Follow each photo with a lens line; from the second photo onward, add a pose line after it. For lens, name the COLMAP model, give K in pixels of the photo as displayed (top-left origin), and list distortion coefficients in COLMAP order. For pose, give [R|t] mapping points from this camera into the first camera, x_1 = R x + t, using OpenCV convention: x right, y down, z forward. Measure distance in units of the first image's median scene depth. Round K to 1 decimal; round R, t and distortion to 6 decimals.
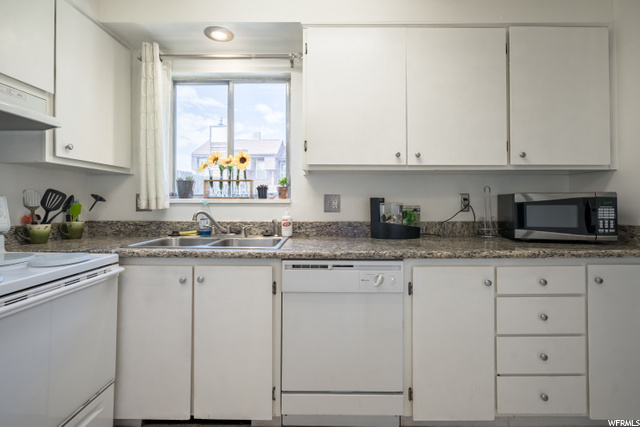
lens RADIAL K [[293.1, 0, 320.7], [0, 293.1, 198.7], [0, 0, 1]] dist [-0.002000, -0.000165]
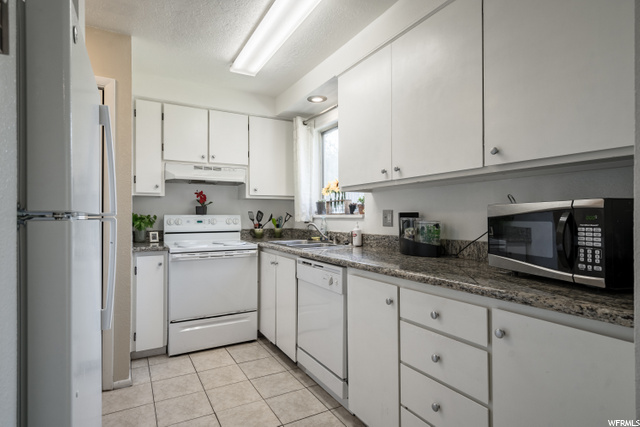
lens RADIAL K [[336.3, 0, 320.0], [0, 336.3, 213.5], [0, 0, 1]] dist [0.000691, 0.000018]
pose [[0.501660, -0.011046, -0.864994, 1.164155], [0.013669, 0.999895, -0.004841, 0.001686], [0.864957, -0.009395, 0.501758, 0.208452]]
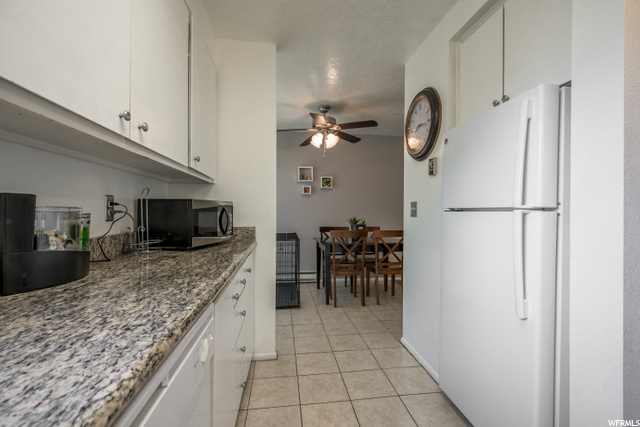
lens RADIAL K [[295.3, 0, 320.0], [0, 295.3, 213.5], [0, 0, 1]] dist [-0.001170, -0.000065]
pose [[-0.139802, -0.008566, 0.990142, -0.290750], [-0.011531, 0.999909, 0.007022, 0.015748], [-0.990112, -0.010436, -0.139888, 0.737618]]
